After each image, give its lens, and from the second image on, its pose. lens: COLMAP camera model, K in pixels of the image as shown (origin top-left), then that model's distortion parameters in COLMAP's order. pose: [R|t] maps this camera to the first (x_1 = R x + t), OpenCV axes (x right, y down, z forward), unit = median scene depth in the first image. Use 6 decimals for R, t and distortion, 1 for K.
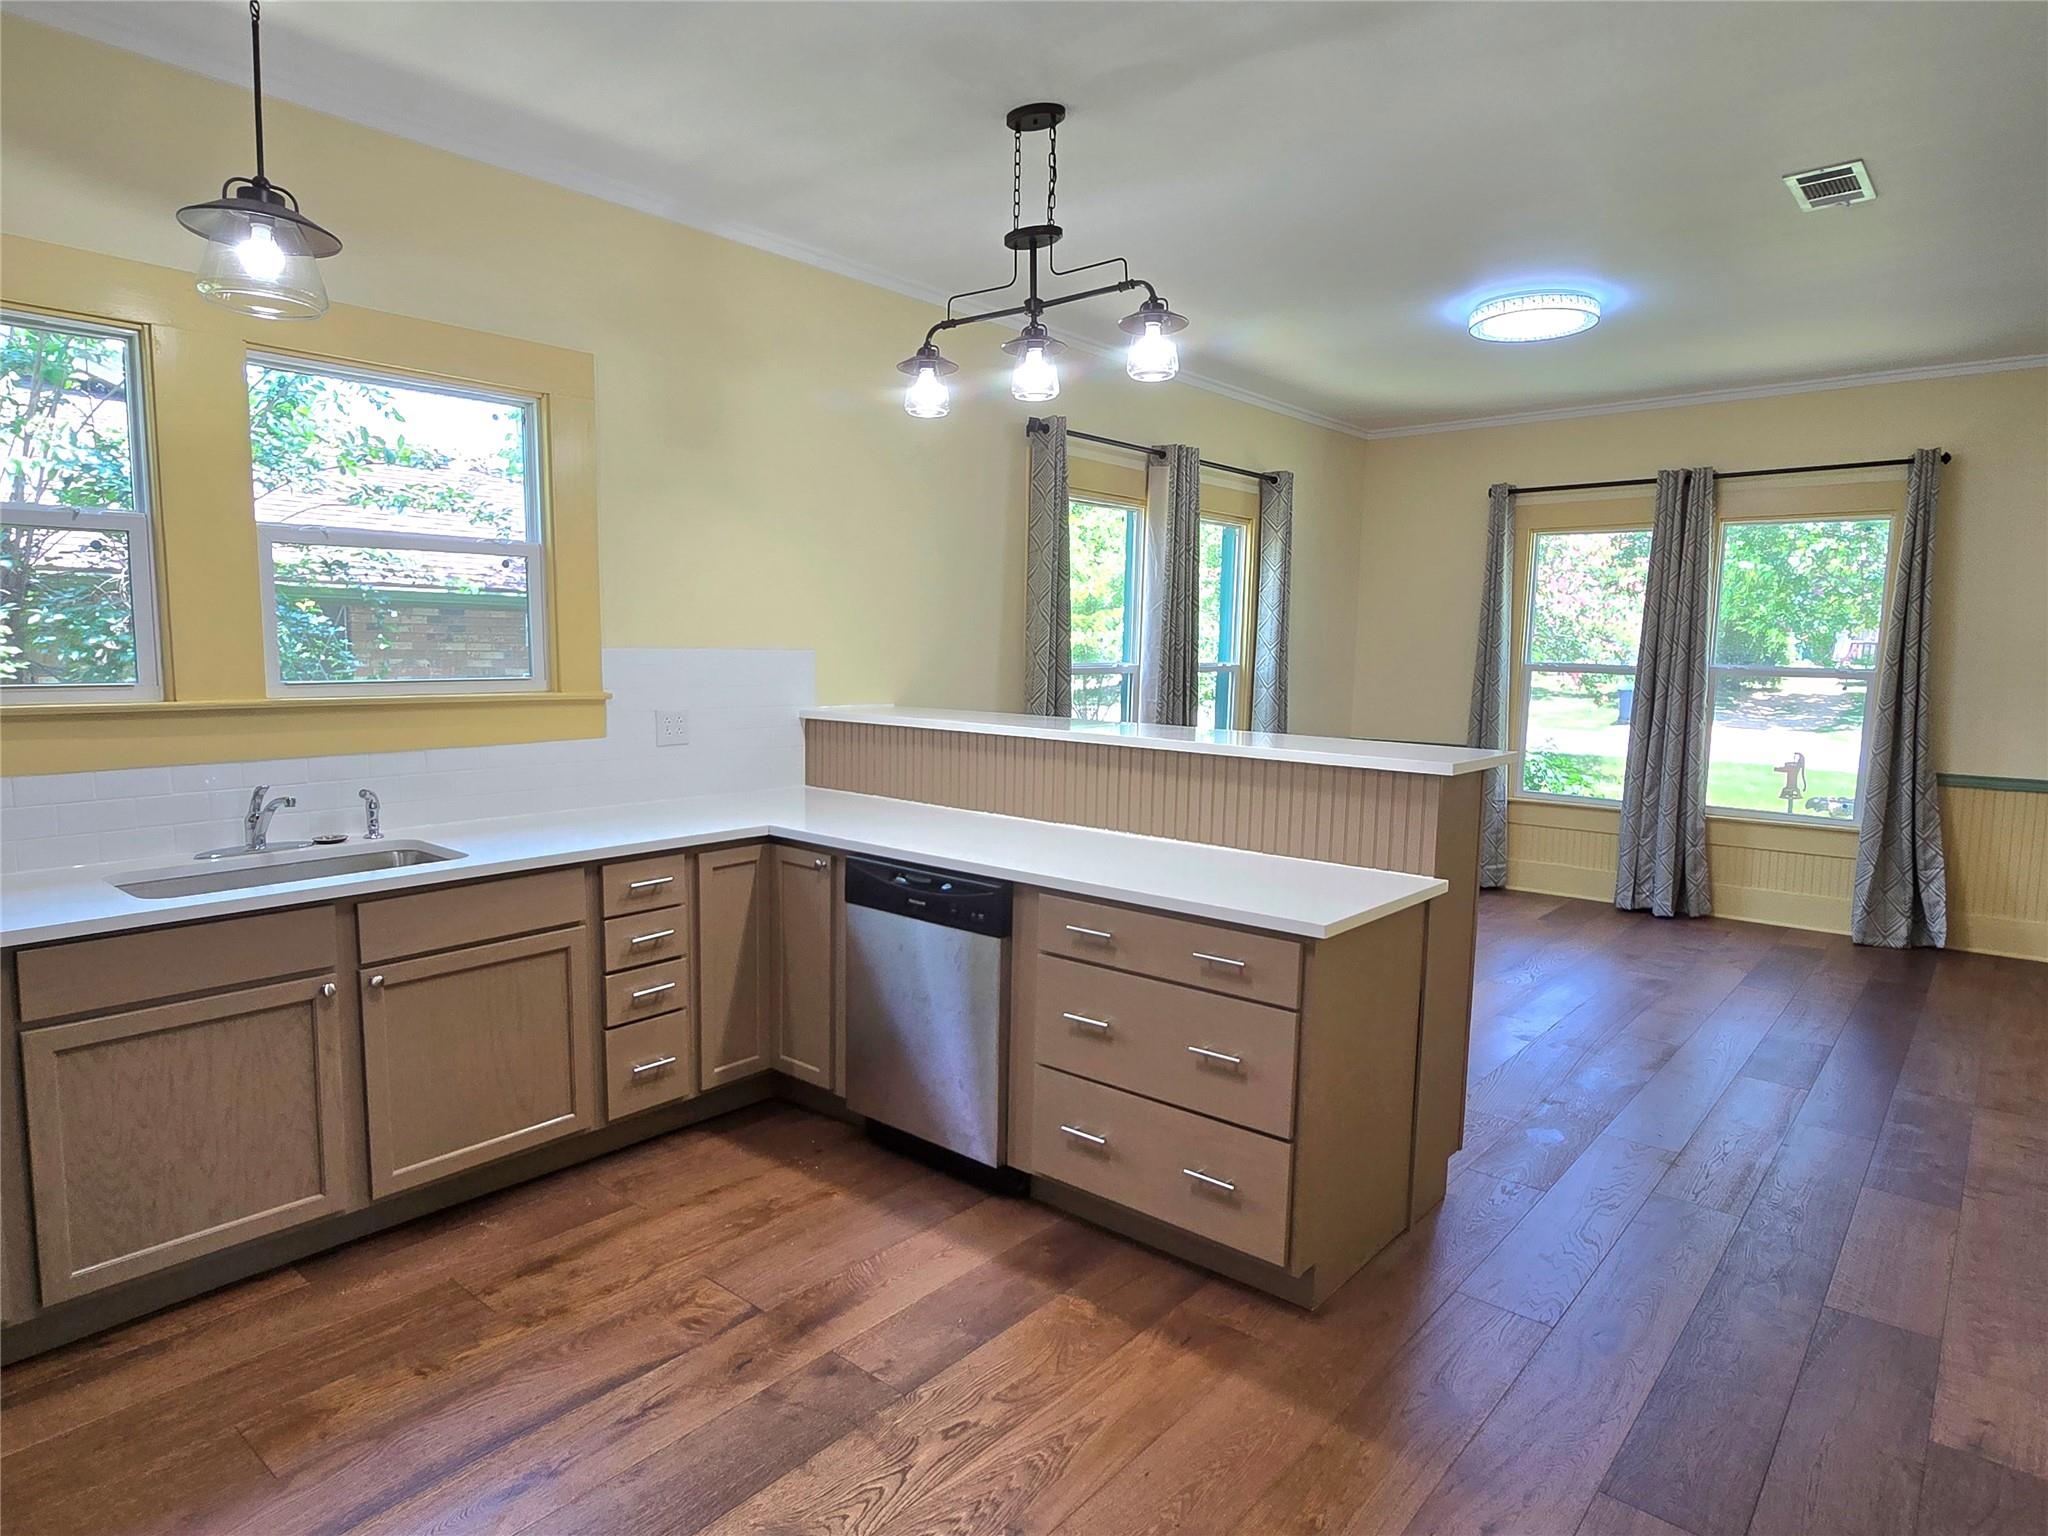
lens RADIAL K [[1192.9, 0, 1047.5], [0, 1192.9, 765.1], [0, 0, 1]] dist [-0.001818, -0.000303]
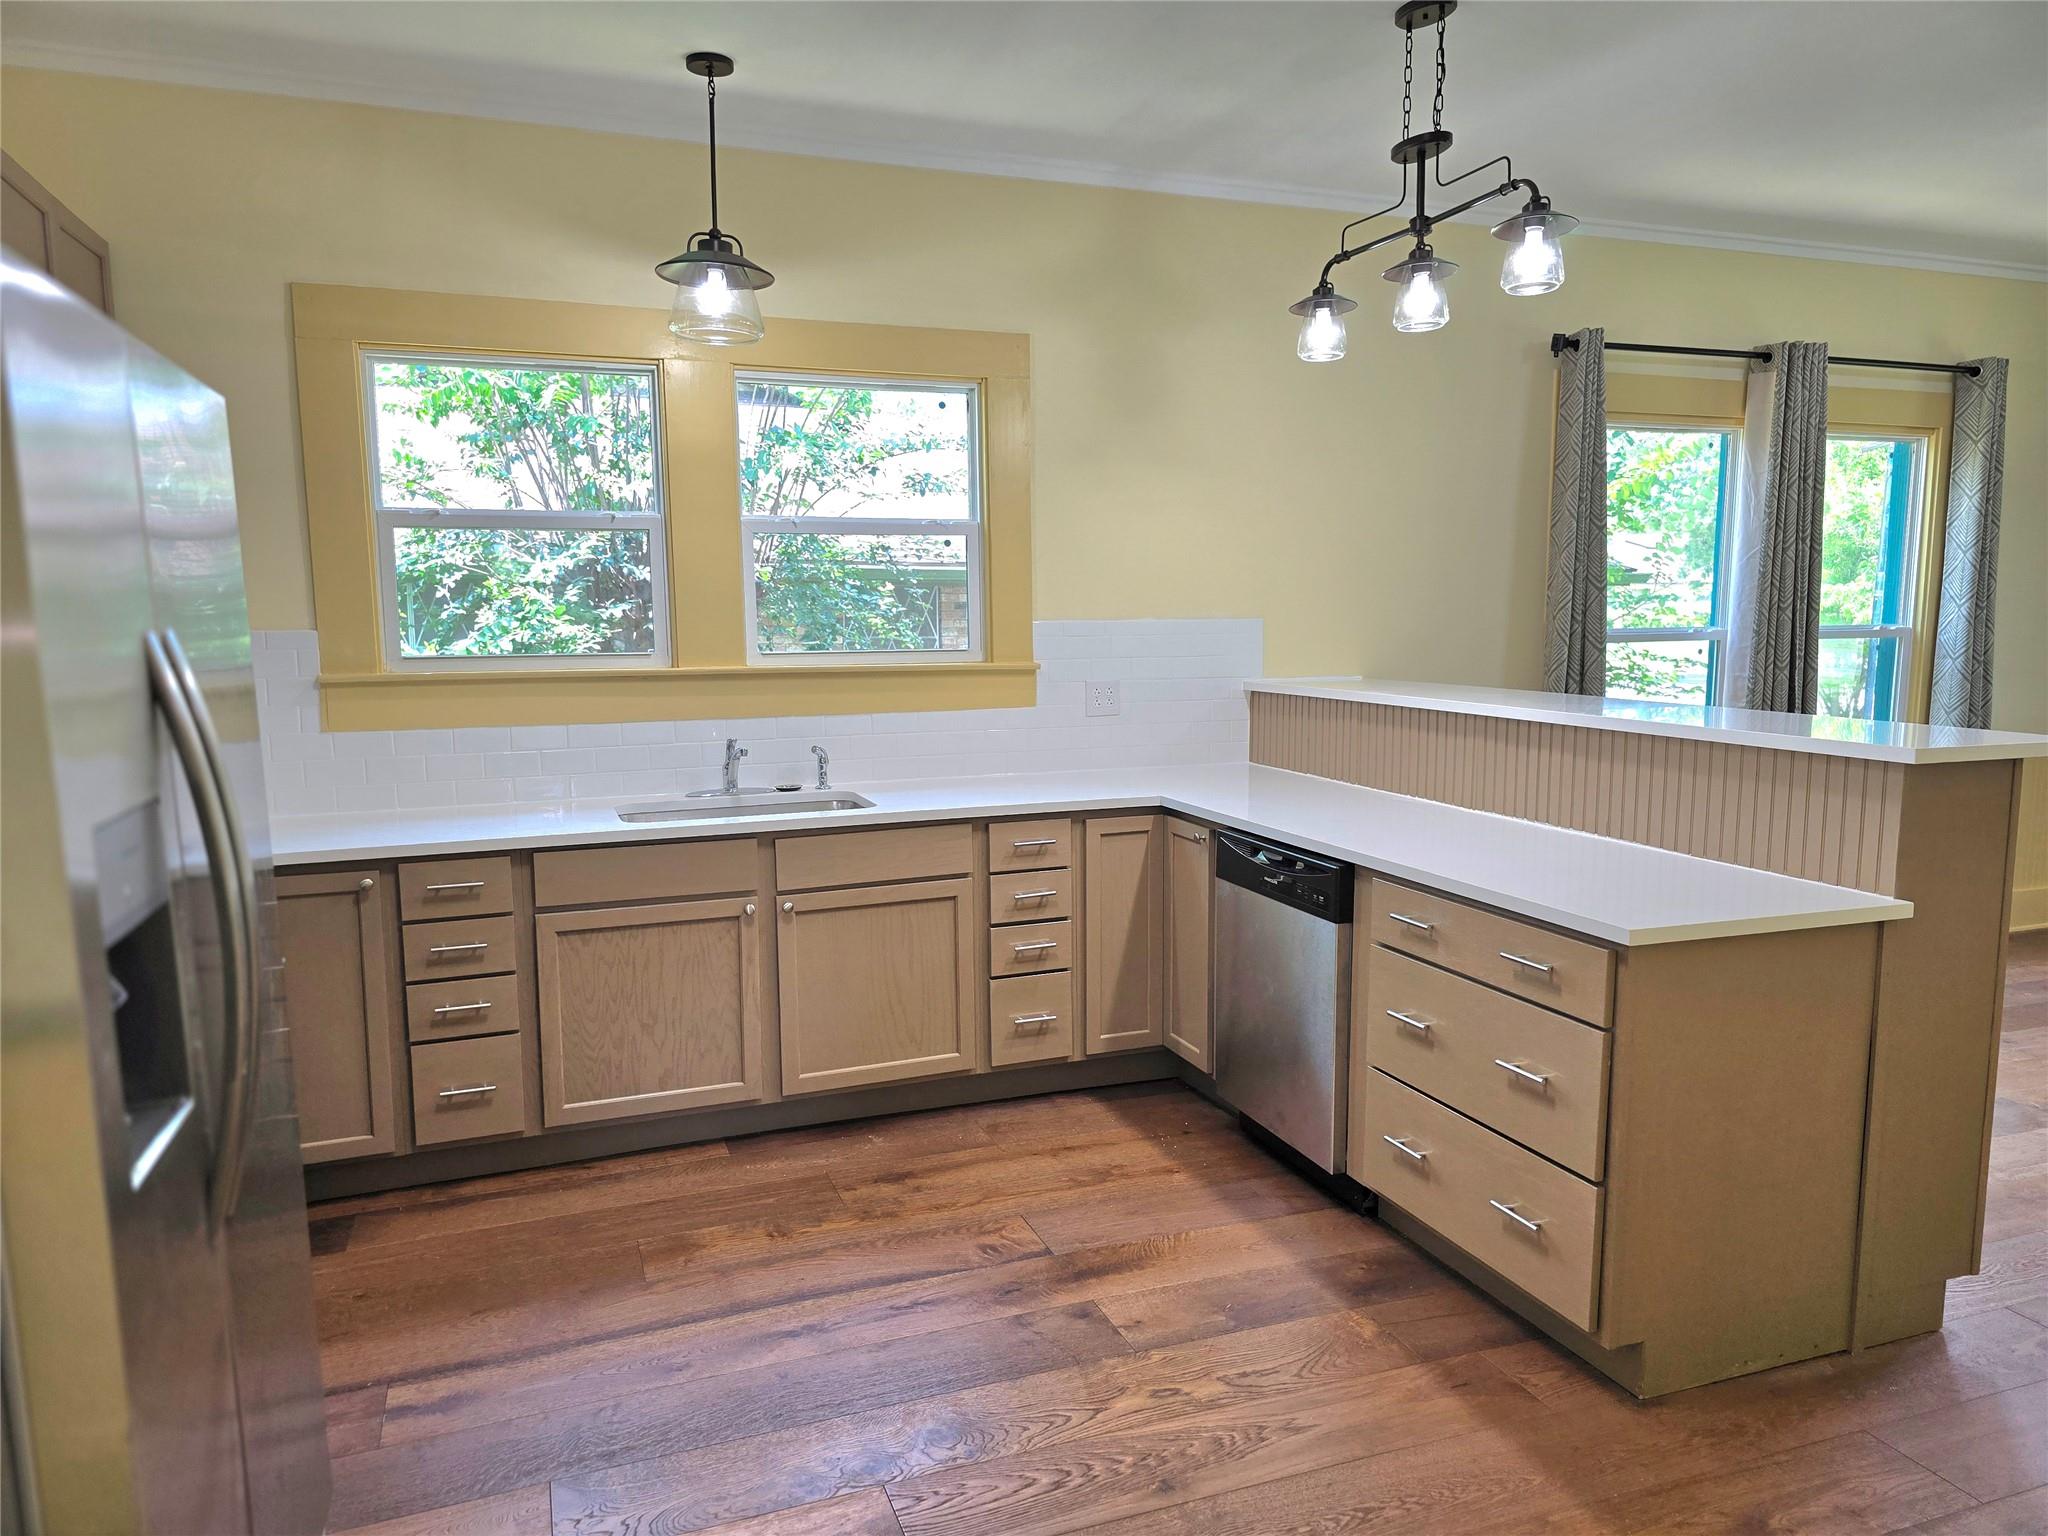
lens RADIAL K [[1390.2, 0, 1033.8], [0, 1390.2, 763.8], [0, 0, 1]] dist [0.051265, -0.044167]
pose [[0.867008, 0.034253, -0.497116, 0.289822], [-0.032454, 0.999398, 0.012260, 0.015496], [0.497237, 0.005503, 0.867597, -0.055847]]
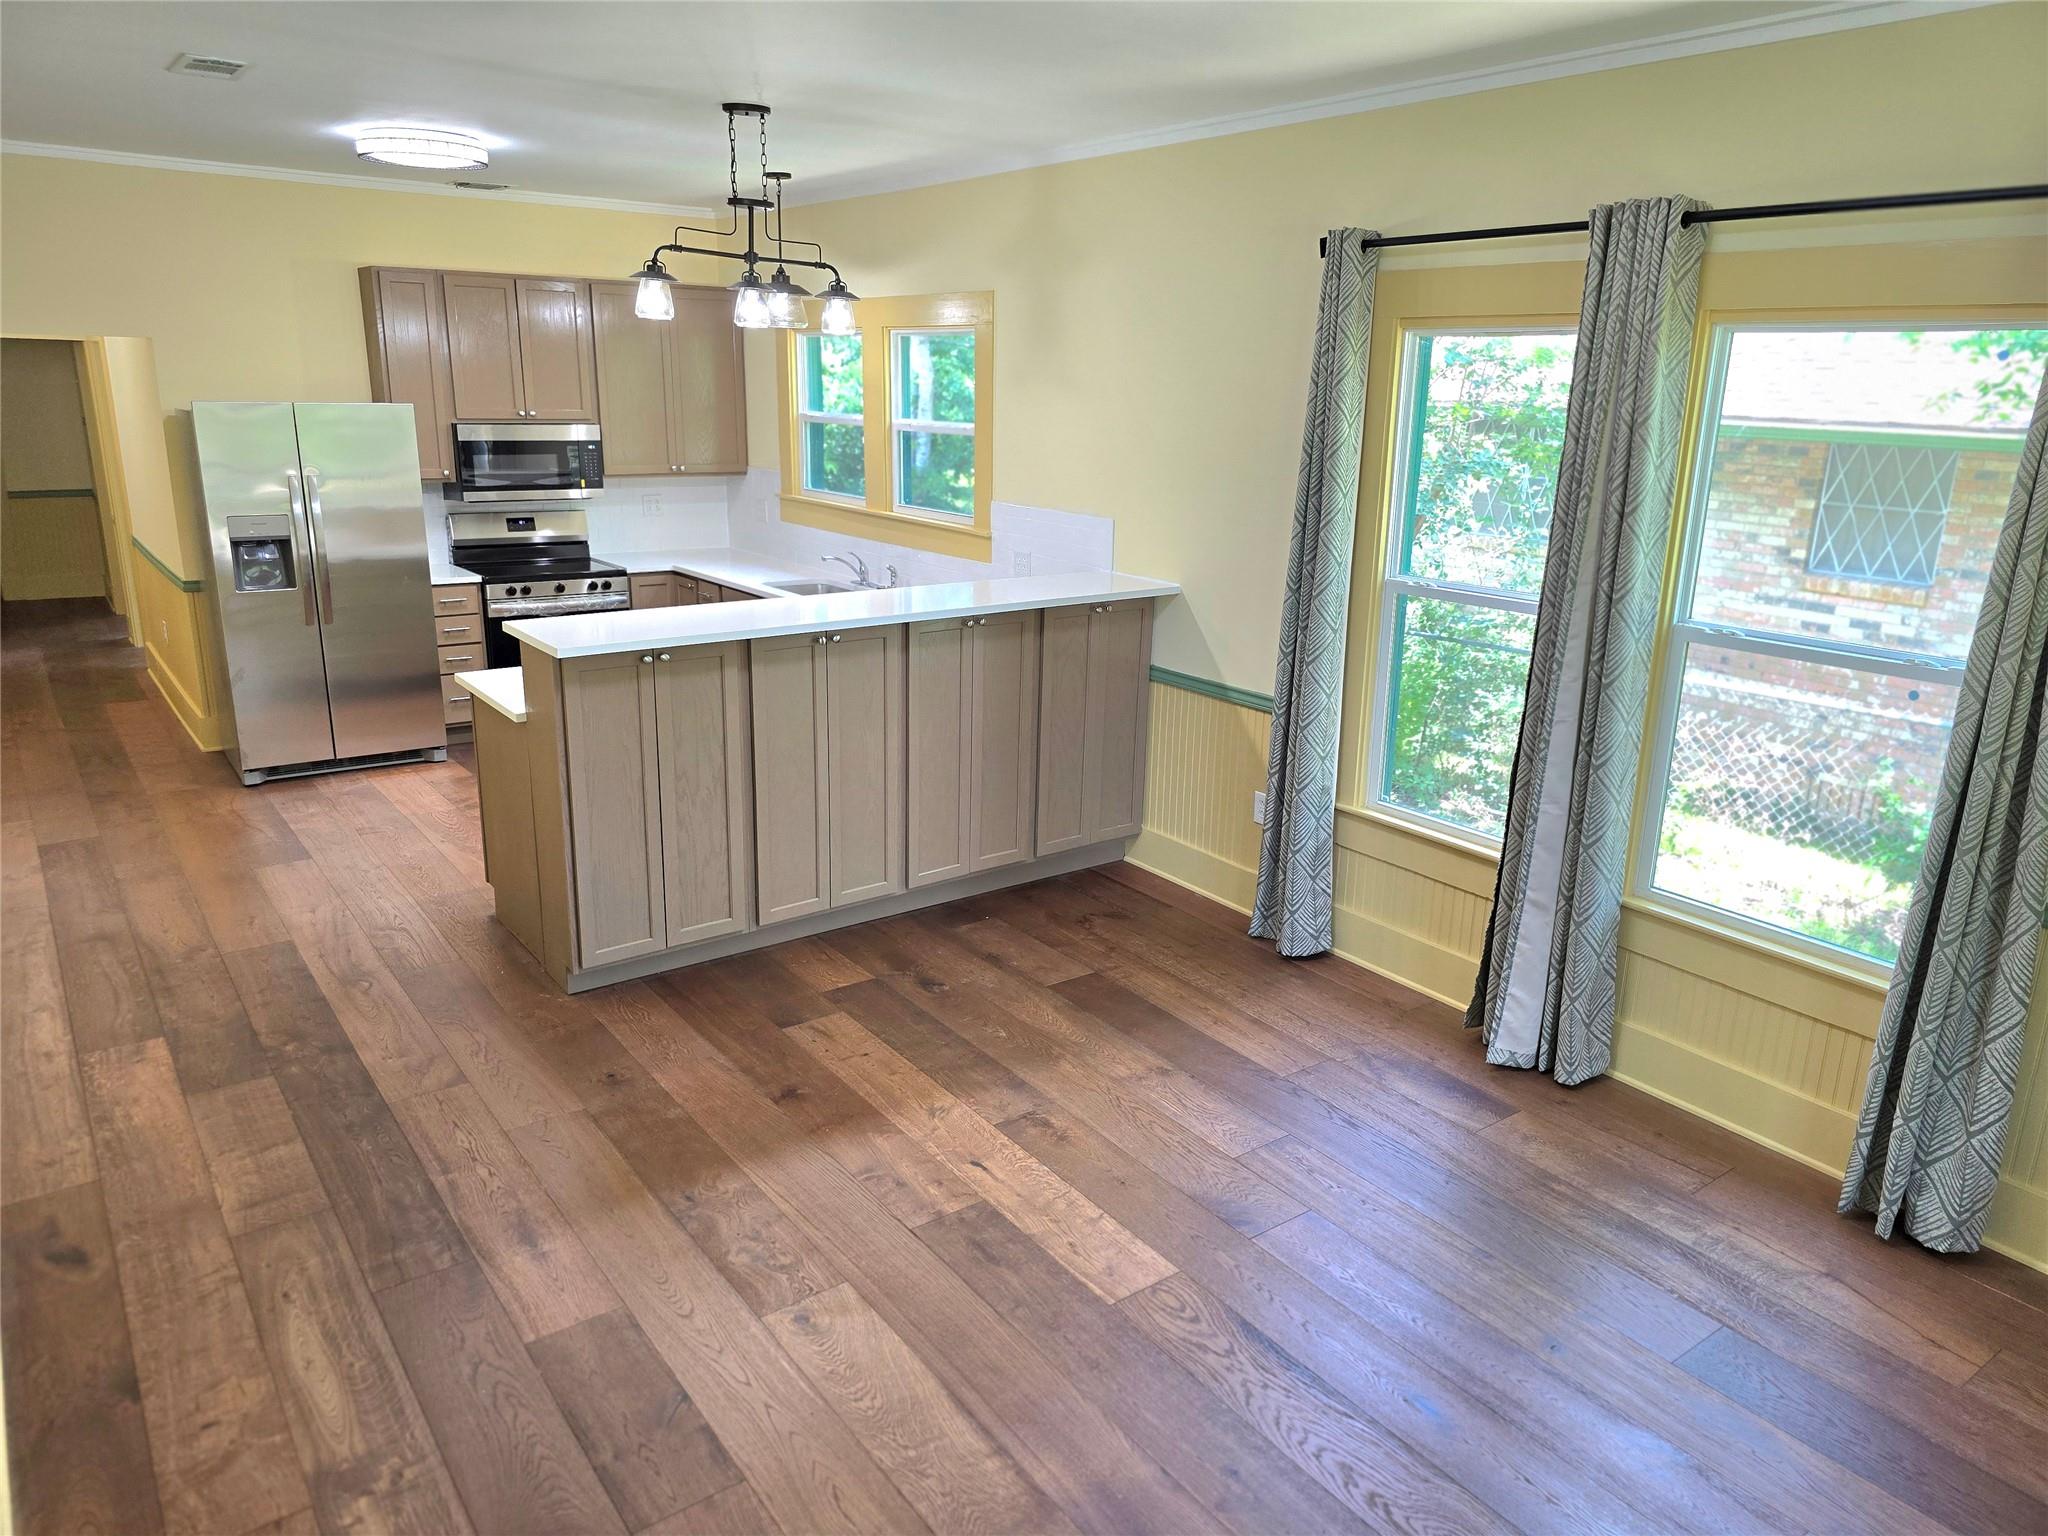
lens RADIAL K [[1390.2, 0, 1031.2], [0, 1390.2, 766.0], [0, 0, 1]] dist [0.051265, -0.044167]
pose [[-0.236025, 0.245350, -0.940264, 1.619716], [-0.131786, 0.950580, 0.281123, -0.346893], [0.962769, 0.190265, -0.192027, 1.811734]]
